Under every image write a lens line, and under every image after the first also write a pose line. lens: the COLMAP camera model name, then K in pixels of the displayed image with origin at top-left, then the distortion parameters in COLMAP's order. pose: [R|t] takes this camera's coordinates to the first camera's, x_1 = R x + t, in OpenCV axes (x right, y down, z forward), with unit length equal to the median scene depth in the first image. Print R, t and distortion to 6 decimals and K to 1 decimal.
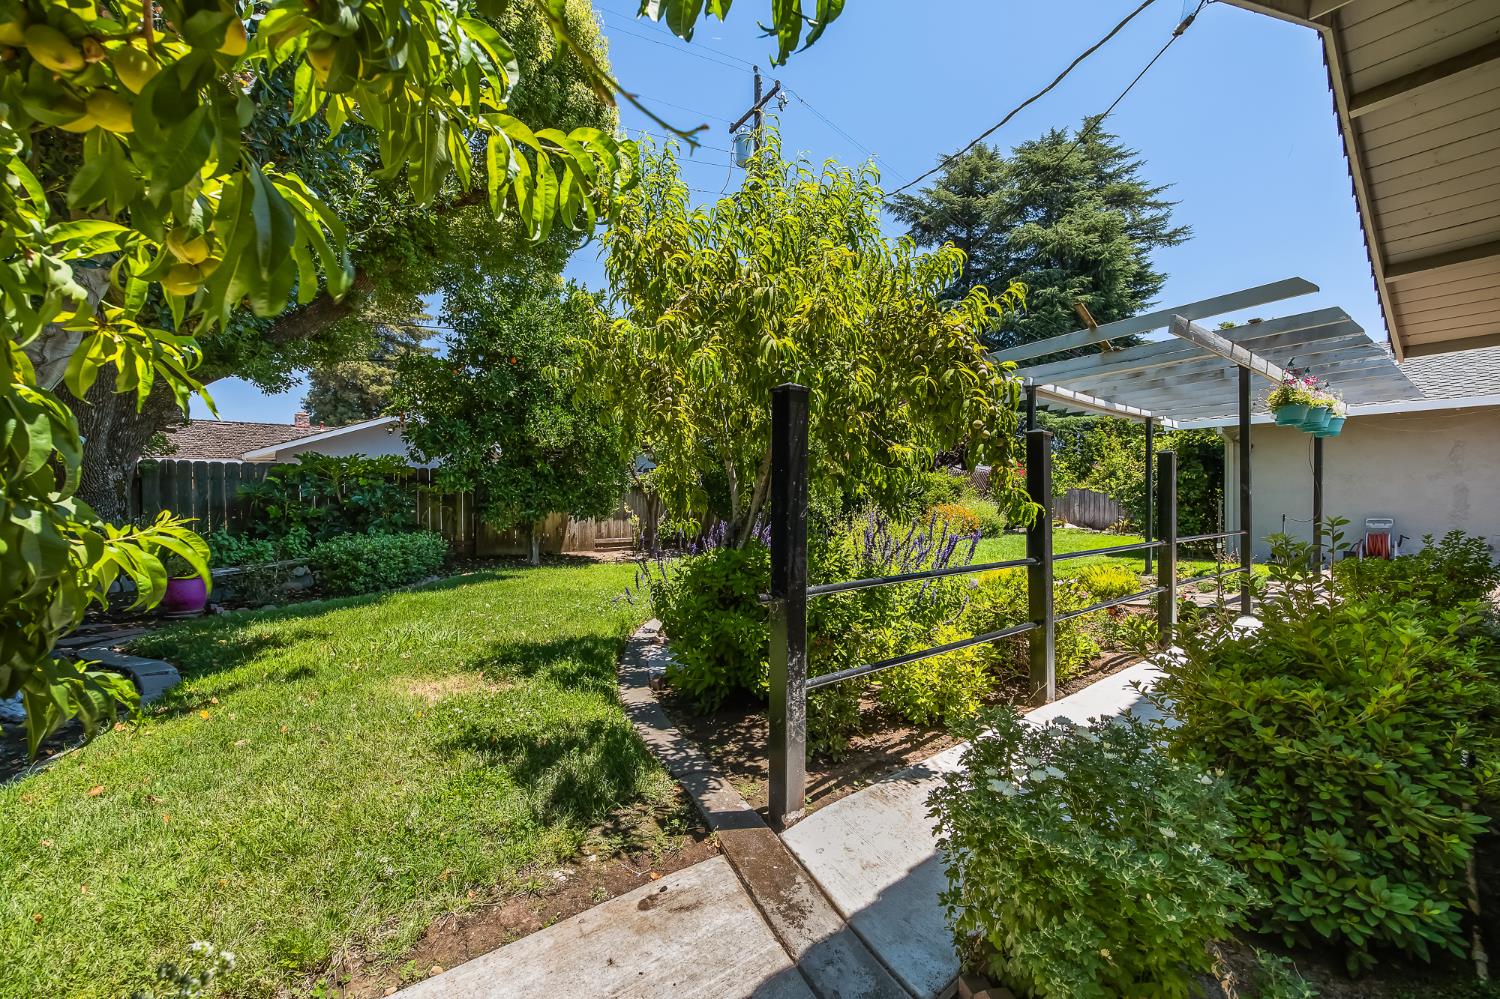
lens RADIAL K [[605.8, 0, 752.9], [0, 605.8, 502.7], [0, 0, 1]] dist [-0.003059, -0.000087]
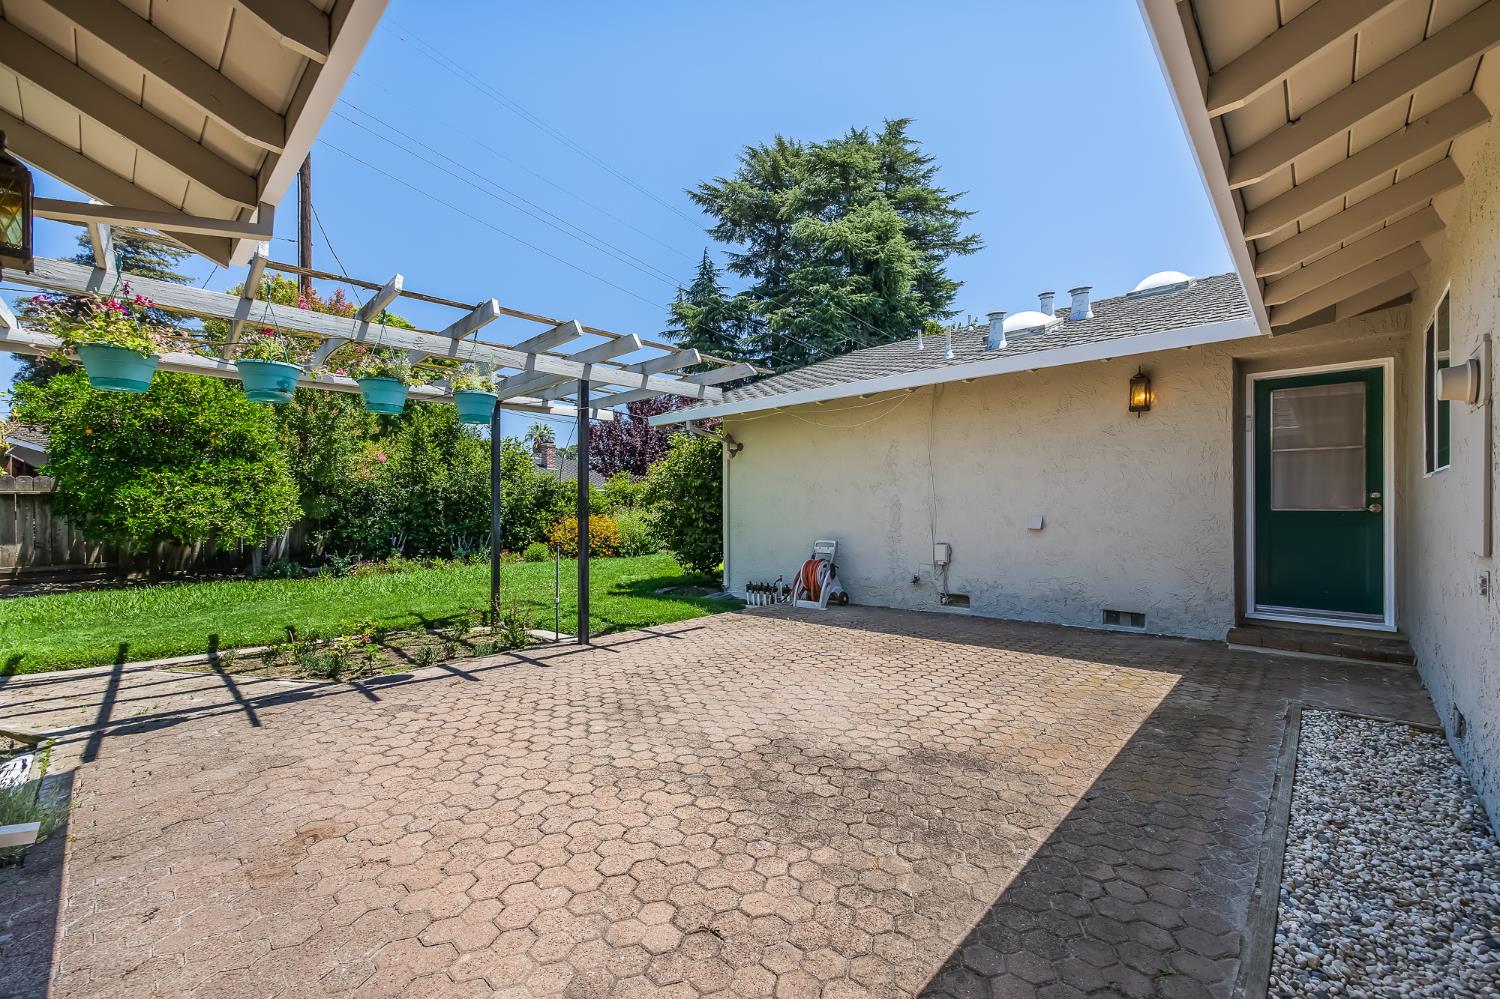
lens RADIAL K [[605.8, 0, 747.7], [0, 605.8, 502.8], [0, 0, 1]] dist [-0.003059, -0.000087]
pose [[0.989564, 0.002114, 0.144076, 0.187843], [-0.001092, 0.999974, -0.007173, -0.003711], [-0.144088, 0.006941, 0.989541, 0.058741]]
